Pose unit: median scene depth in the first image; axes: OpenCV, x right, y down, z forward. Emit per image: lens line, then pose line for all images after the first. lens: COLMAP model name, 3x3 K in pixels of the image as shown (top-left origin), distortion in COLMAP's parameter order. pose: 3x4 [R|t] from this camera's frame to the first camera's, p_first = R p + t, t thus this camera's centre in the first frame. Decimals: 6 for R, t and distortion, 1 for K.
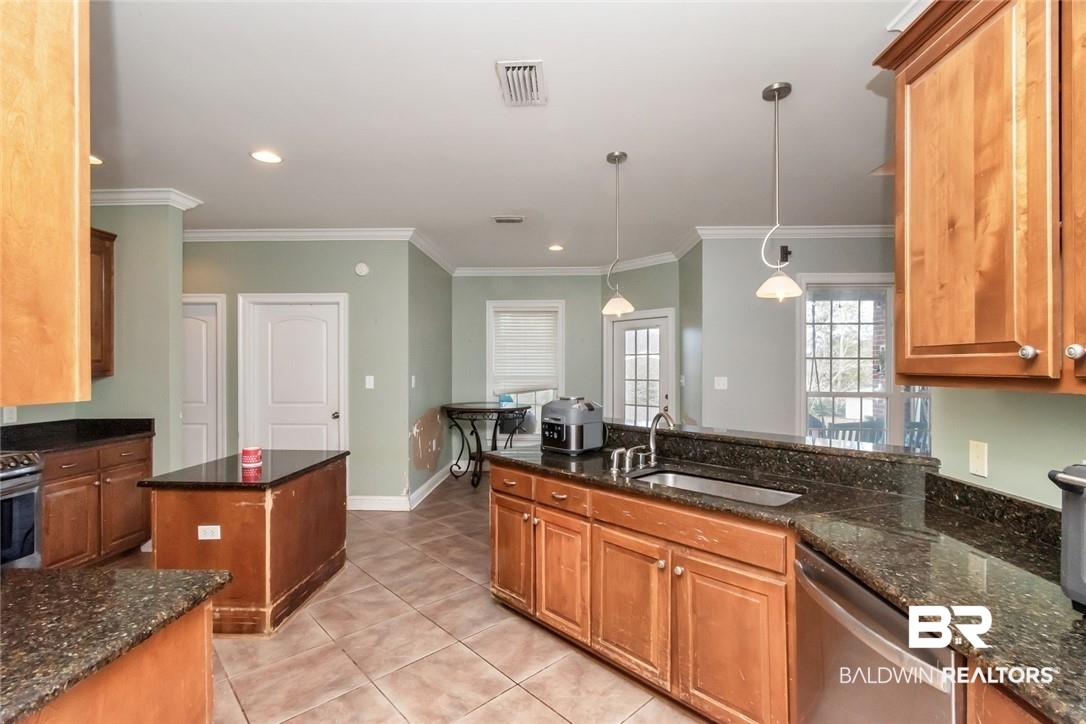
lens RADIAL K [[495.3, 0, 547.9], [0, 495.3, 366.1], [0, 0, 1]] dist [-0.005263, -0.000046]
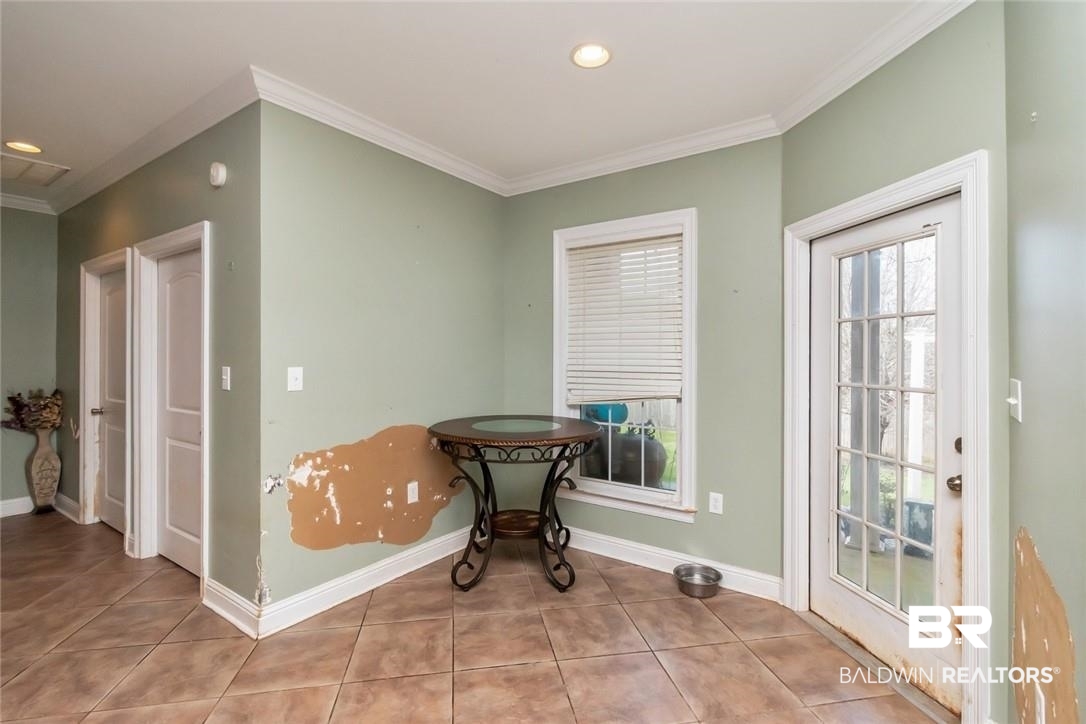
lens RADIAL K [[495.3, 0, 542.9], [0, 495.3, 353.4], [0, 0, 1]] dist [-0.005263, -0.000046]
pose [[0.834904, 0.000450, -0.550395, 0.246775], [-0.000321, 1.000000, 0.000330, 0.005914], [0.550395, -0.000099, 0.834904, 0.768941]]
